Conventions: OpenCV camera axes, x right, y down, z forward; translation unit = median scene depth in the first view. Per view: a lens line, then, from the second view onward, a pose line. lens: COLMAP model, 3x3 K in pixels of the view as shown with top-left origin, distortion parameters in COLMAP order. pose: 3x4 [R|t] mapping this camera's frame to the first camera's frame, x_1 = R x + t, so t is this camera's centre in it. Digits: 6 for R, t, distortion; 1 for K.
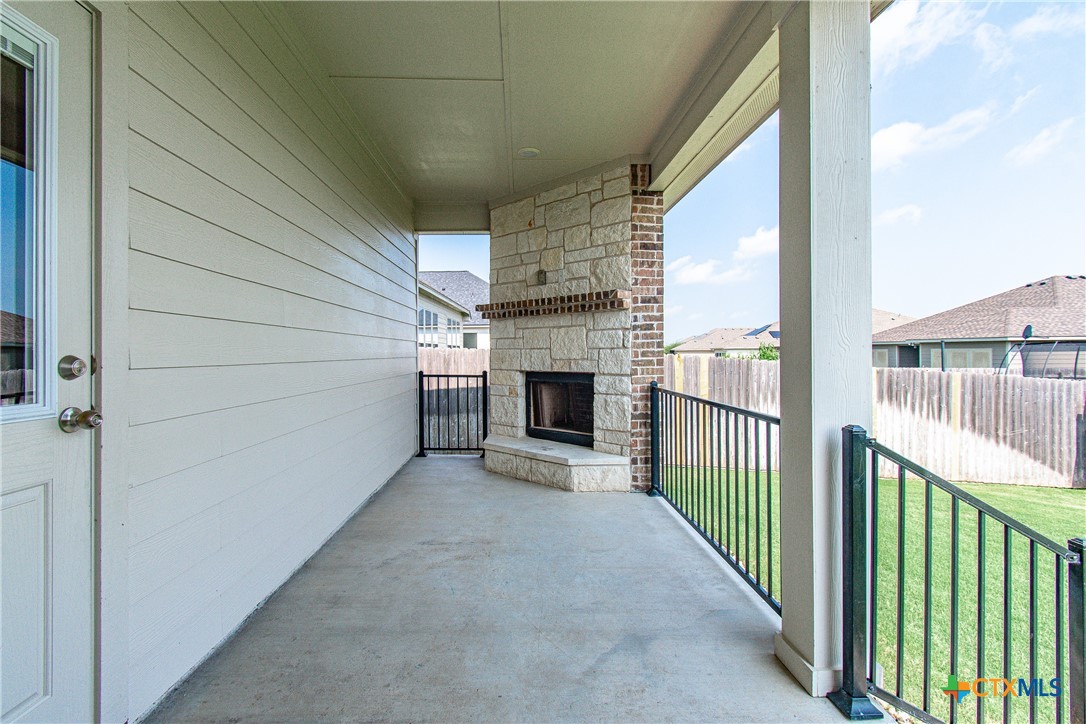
lens RADIAL K [[482.9, 0, 539.6], [0, 482.9, 357.0], [0, 0, 1]] dist [0.002822, -0.002168]
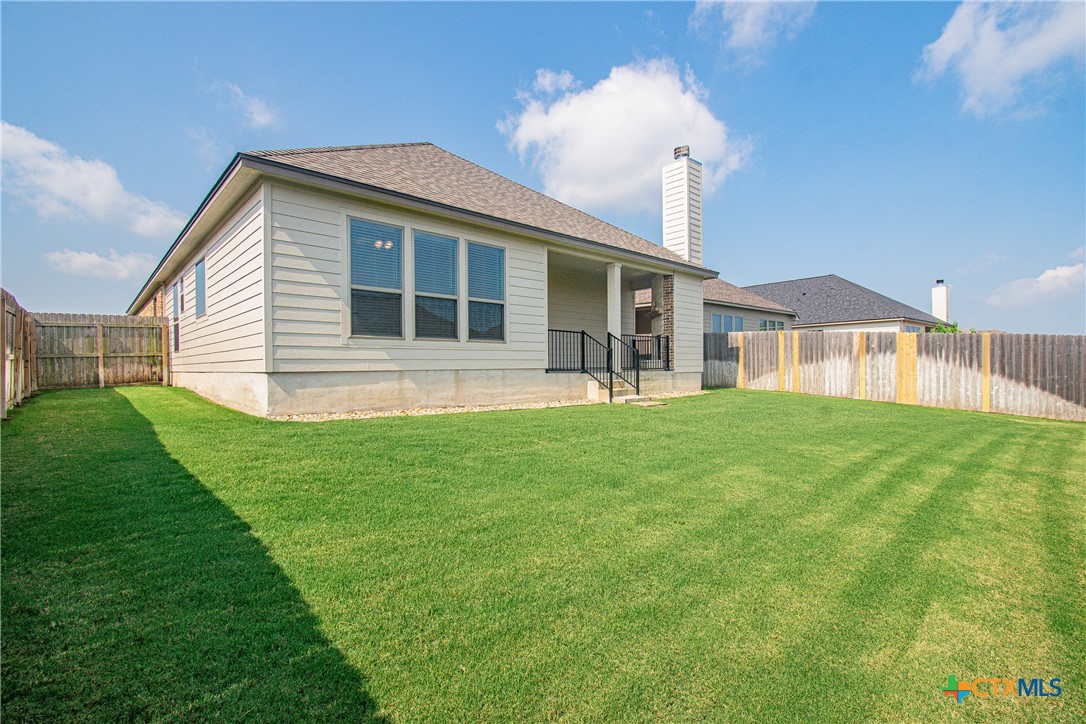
lens RADIAL K [[482.9, 0, 545.2], [0, 482.9, 363.2], [0, 0, 1]] dist [0.002822, -0.002168]
pose [[0.646745, 0.004573, -0.762693, 1.100610], [0.000262, 0.999981, 0.006218, 0.107593], [0.762707, -0.004221, 0.646731, -0.855422]]
